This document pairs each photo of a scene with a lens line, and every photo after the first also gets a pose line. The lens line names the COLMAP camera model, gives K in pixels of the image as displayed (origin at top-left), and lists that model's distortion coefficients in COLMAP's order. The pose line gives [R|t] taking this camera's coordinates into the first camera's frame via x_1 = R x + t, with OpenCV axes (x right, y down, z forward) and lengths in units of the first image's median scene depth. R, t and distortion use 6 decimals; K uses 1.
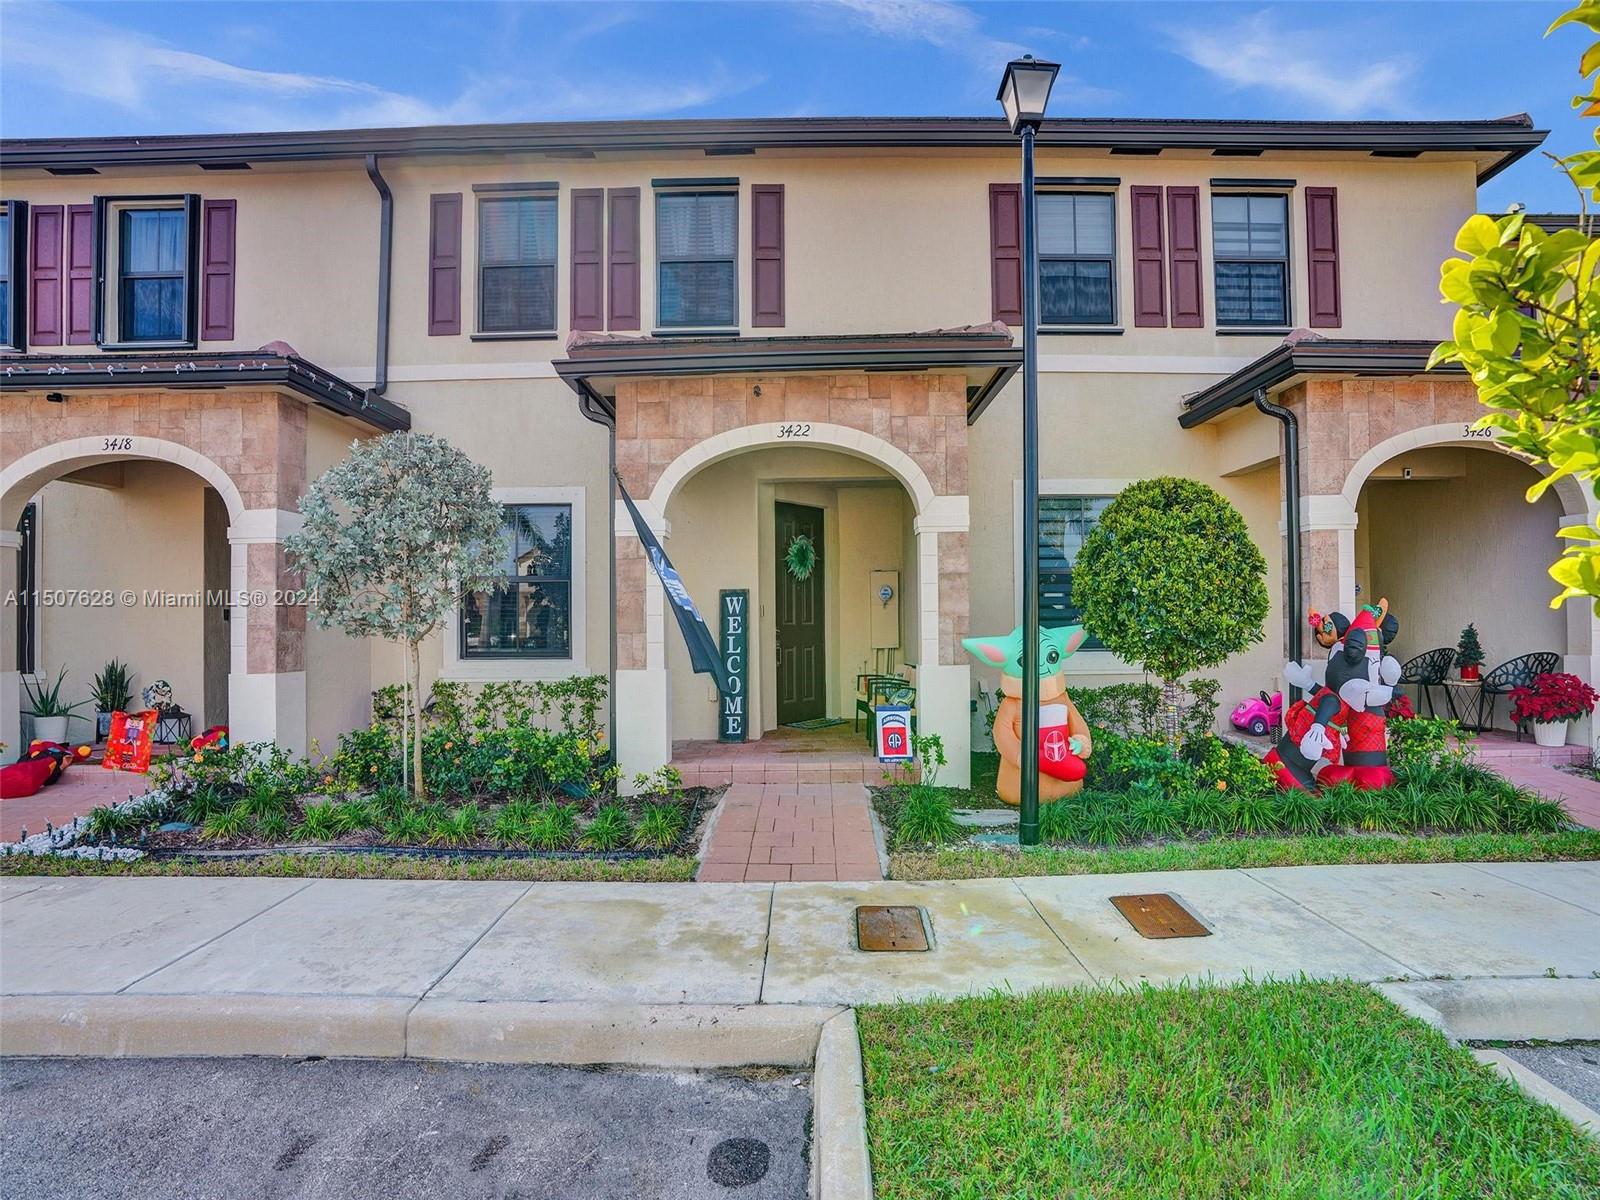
lens RADIAL K [[768.6, 0, 793.6], [0, 768.6, 591.9], [0, 0, 1]] dist [-0.011444, -0.000016]
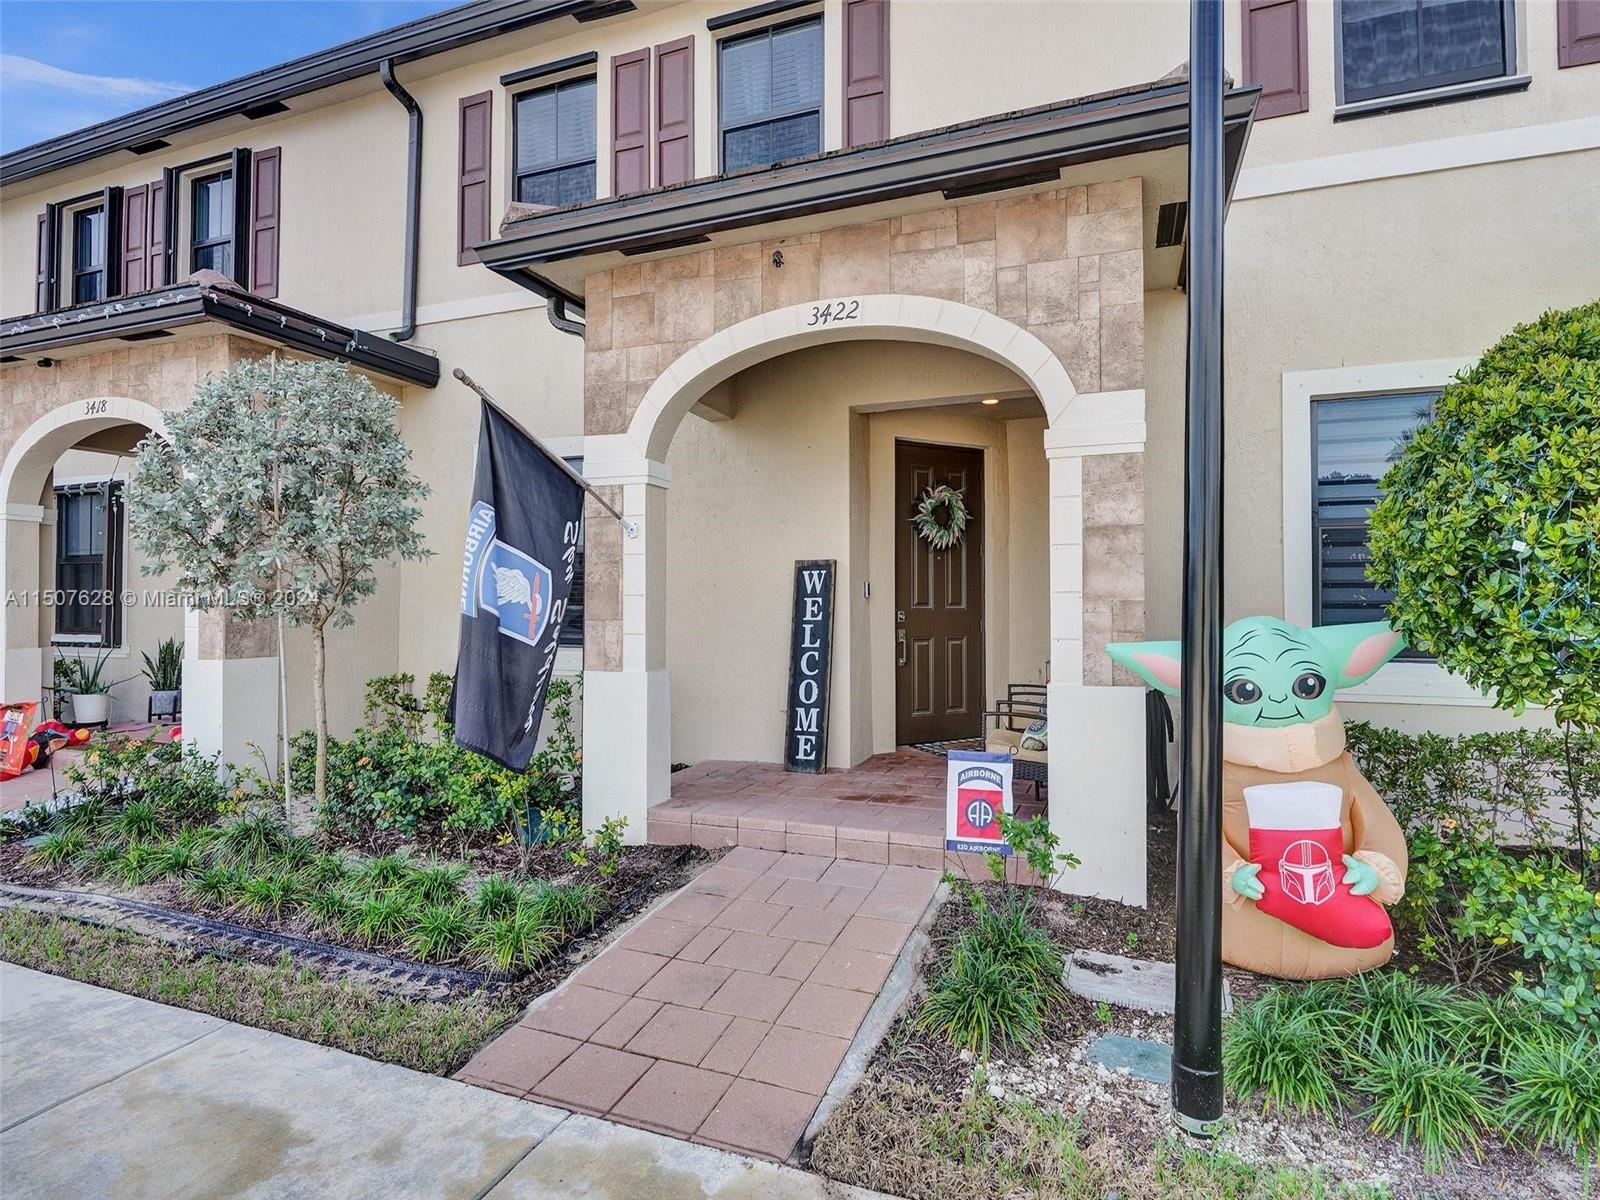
lens RADIAL K [[759.5, 0, 770.4], [0, 759.5, 573.7], [0, 0, 1]] dist [0.029325, -0.009853]
pose [[0.920685, -0.003319, -0.390293, 0.196606], [0.004860, 0.999984, 0.002960, 0.008547], [0.390277, -0.004621, 0.920686, 0.375415]]
